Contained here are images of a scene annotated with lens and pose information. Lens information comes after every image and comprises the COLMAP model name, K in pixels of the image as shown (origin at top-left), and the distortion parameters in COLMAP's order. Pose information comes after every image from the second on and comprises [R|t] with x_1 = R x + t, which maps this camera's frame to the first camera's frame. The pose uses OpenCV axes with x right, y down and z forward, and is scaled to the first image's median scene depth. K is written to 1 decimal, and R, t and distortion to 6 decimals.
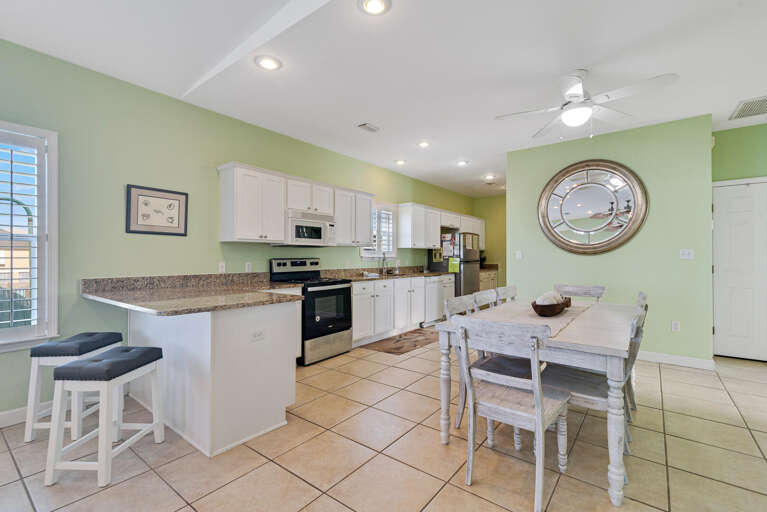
lens RADIAL K [[351.6, 0, 384.5], [0, 351.6, 253.6], [0, 0, 1]] dist [0.005675, -0.000092]
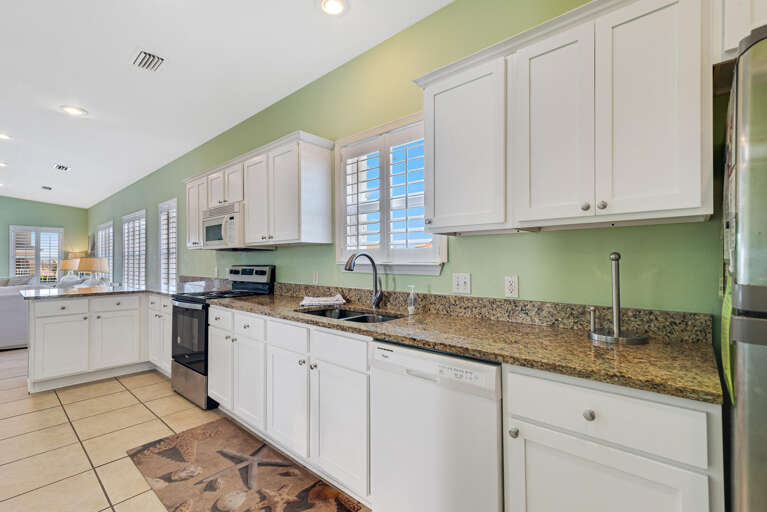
lens RADIAL K [[351.6, 0, 384.8], [0, 351.6, 255.6], [0, 0, 1]] dist [0.005675, -0.000092]
pose [[-0.065580, -0.009556, -0.997802, 0.526808], [-0.001758, 0.999954, -0.009461, -0.000606], [0.997846, 0.001134, -0.065594, 1.367334]]
